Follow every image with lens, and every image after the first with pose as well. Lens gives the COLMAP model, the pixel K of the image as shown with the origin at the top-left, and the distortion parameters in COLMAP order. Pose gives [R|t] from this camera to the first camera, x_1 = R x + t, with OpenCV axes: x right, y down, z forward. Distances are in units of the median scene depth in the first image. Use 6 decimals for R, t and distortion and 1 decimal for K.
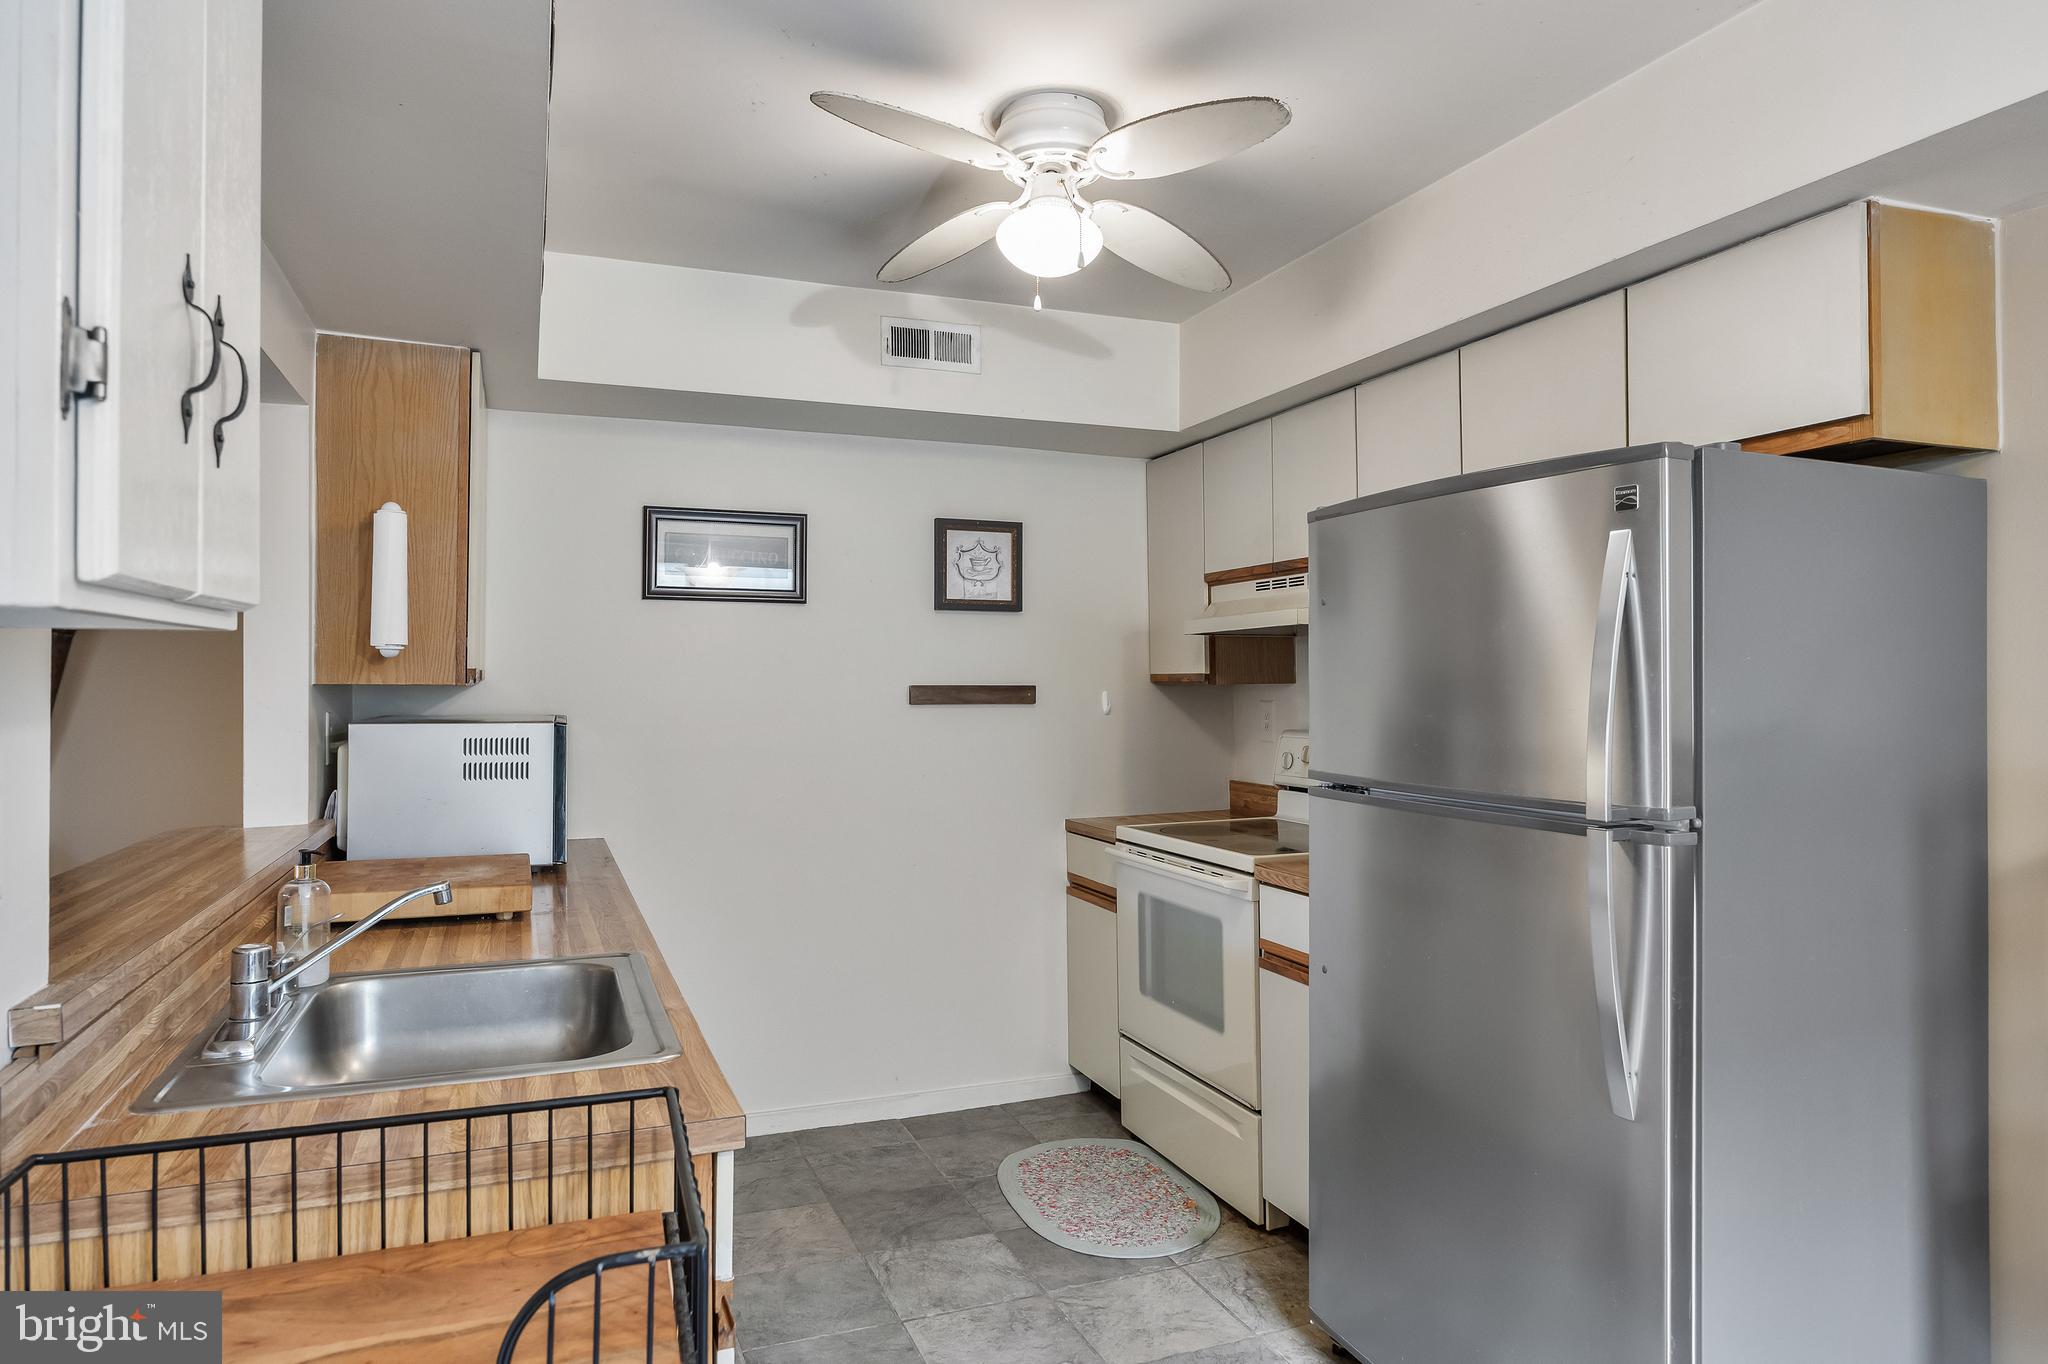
lens RADIAL K [[1229.0, 0, 1016.4], [0, 1229.0, 641.3], [0, 0, 1]] dist [-0.006166, 0.000512]
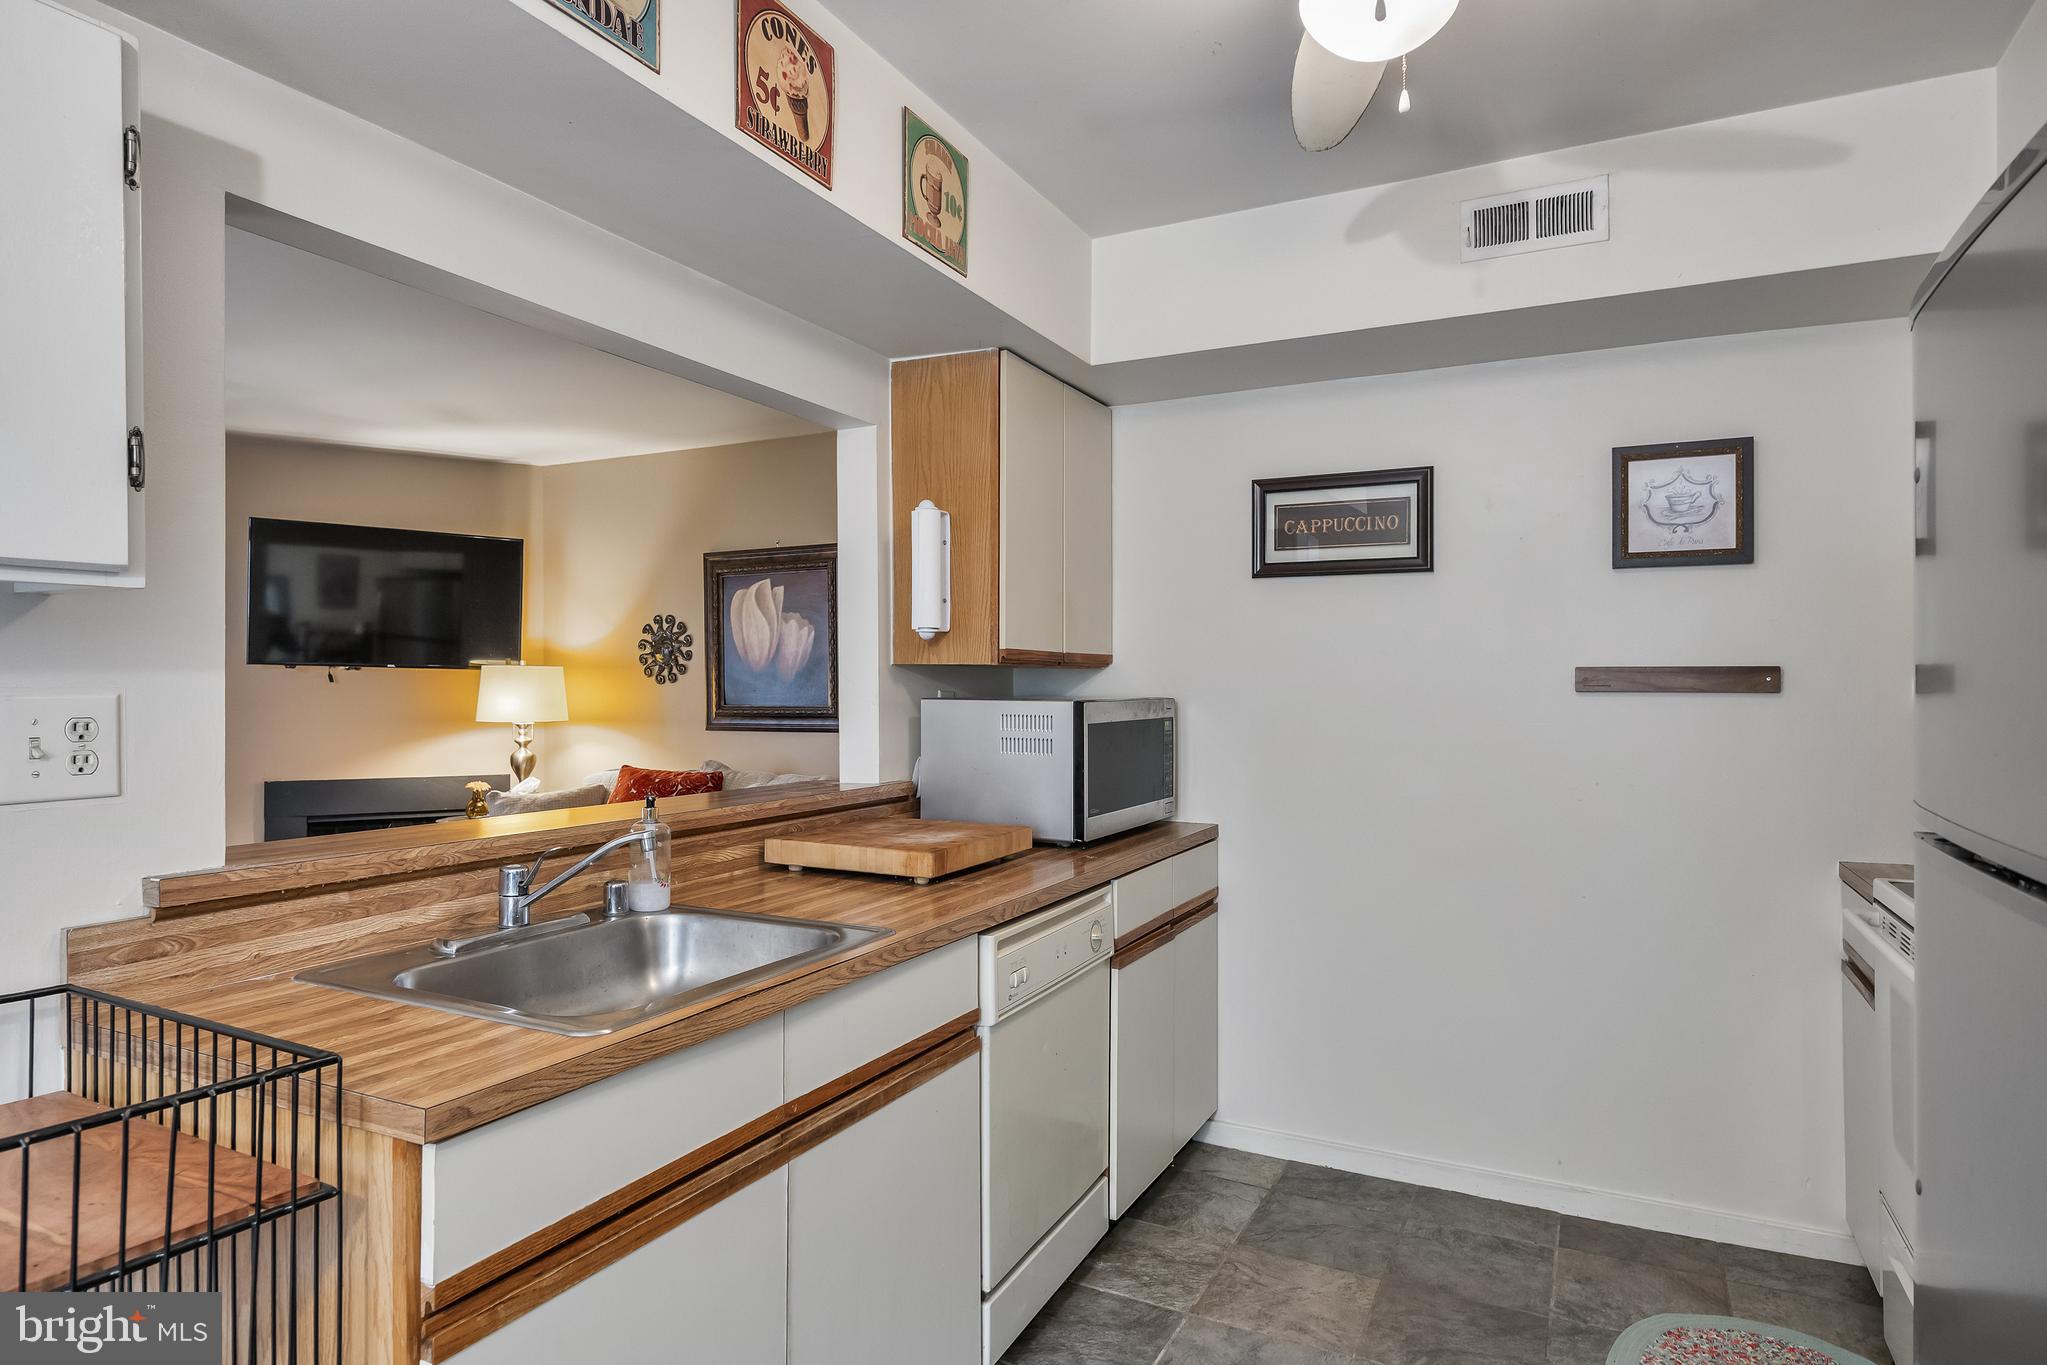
lens RADIAL K [[1151.6, 0, 1018.5], [0, 1151.6, 658.6], [0, 0, 1]] dist [-0.002424, -0.001466]
pose [[0.666998, -0.015633, -0.744895, 0.275899], [0.023519, 0.999723, 0.000078, 0.027641], [0.744688, -0.017572, 0.667181, 0.302885]]
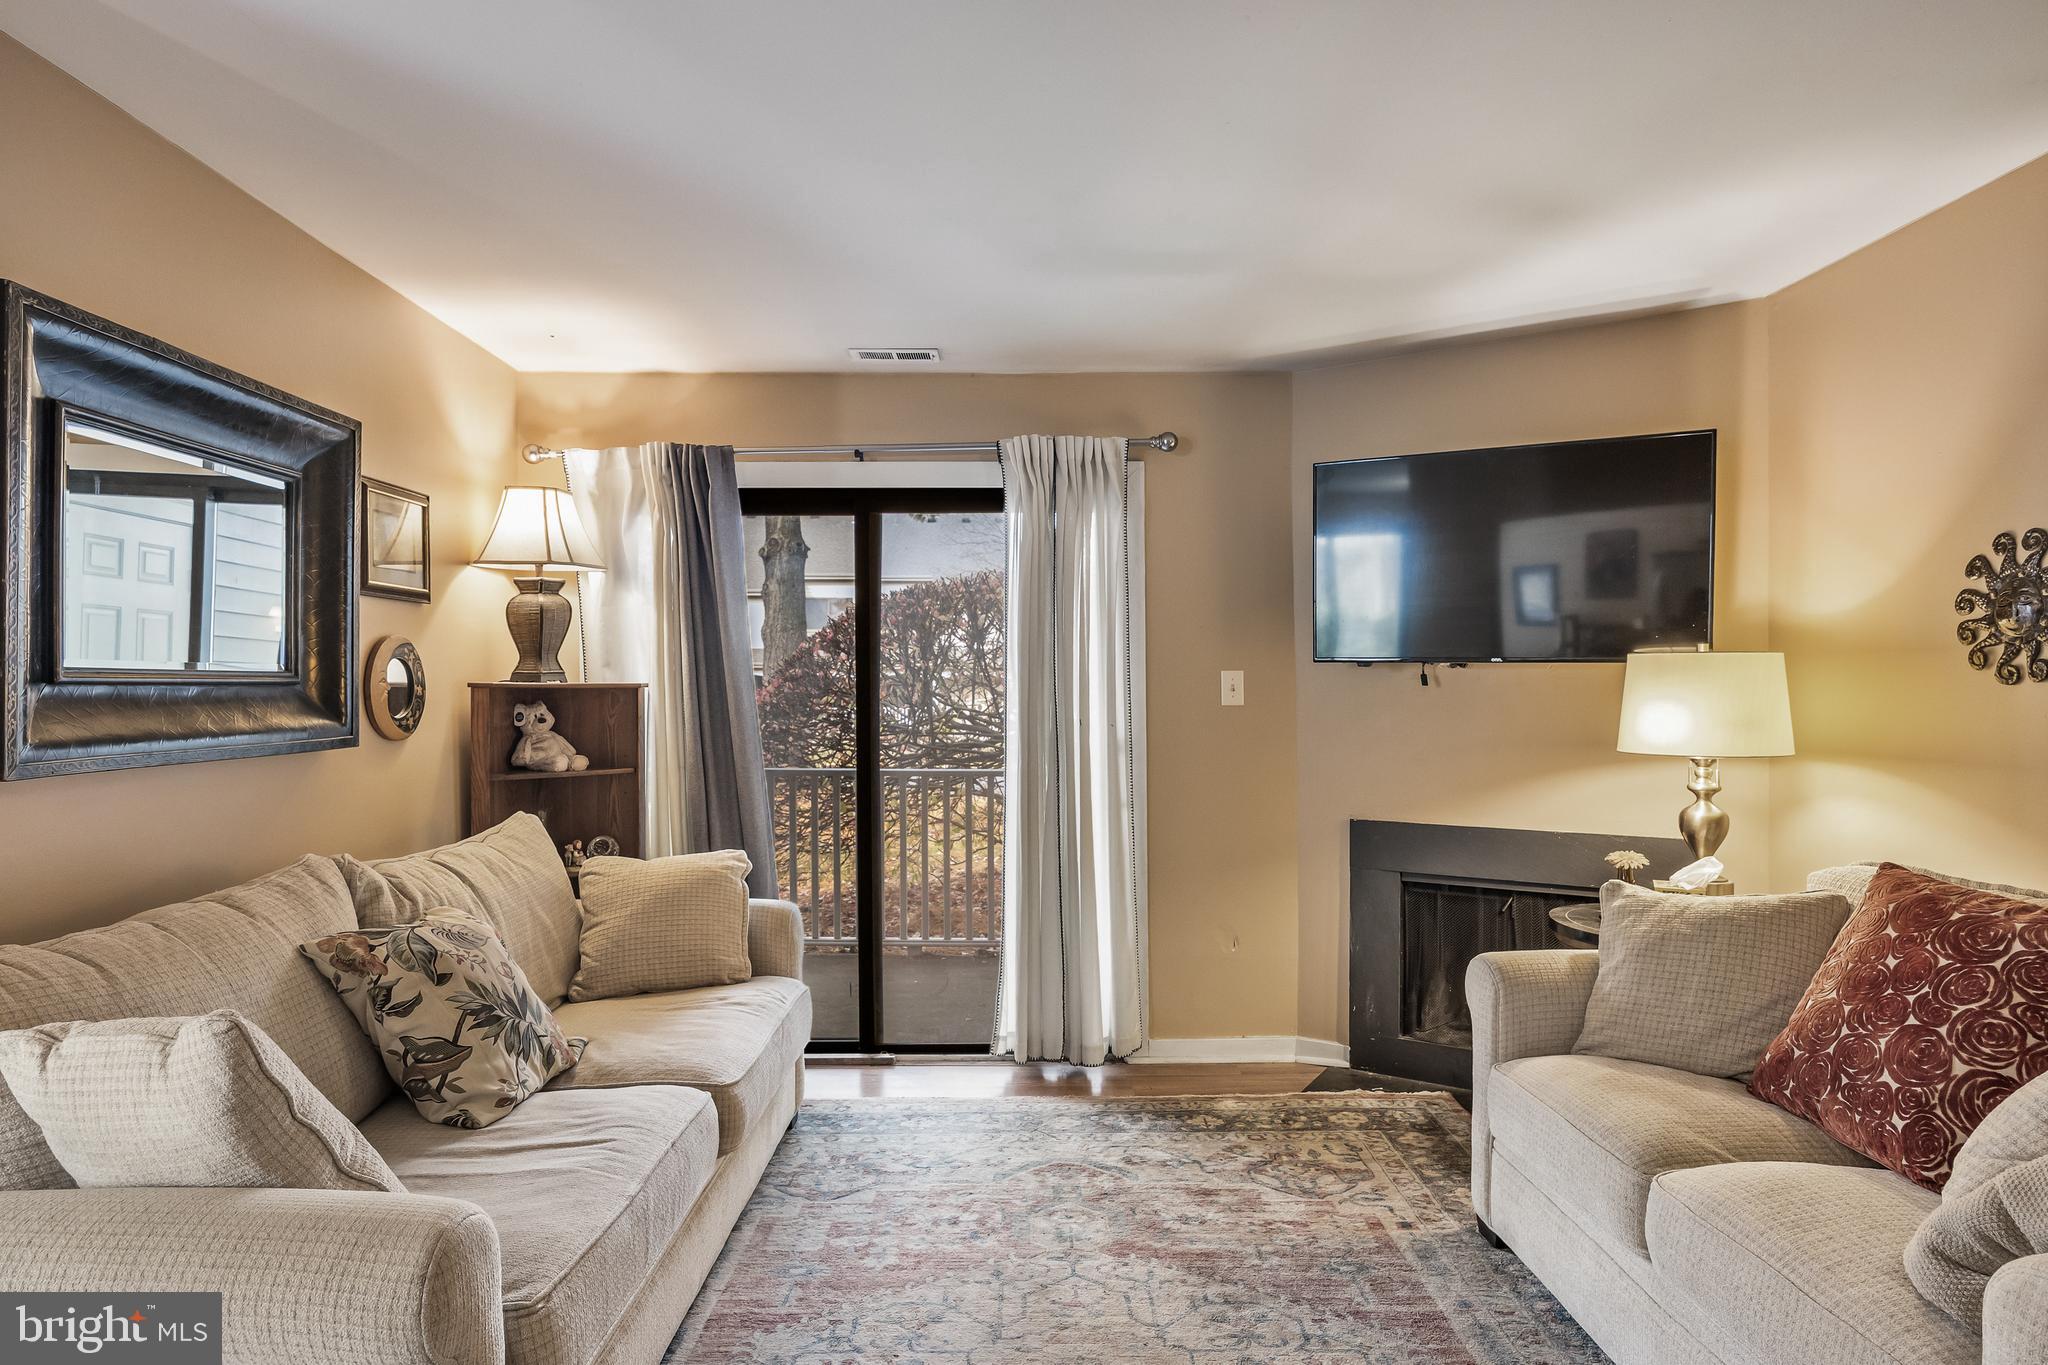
lens RADIAL K [[1145.2, 0, 1031.9], [0, 1145.2, 708.8], [0, 0, 1]] dist [0.001777, 0.000471]
pose [[-0.354769, 0.016600, -0.934807, -0.434429], [0.034041, 0.999409, 0.004828, 0.043863], [0.934334, -0.030109, -0.355124, 0.727259]]
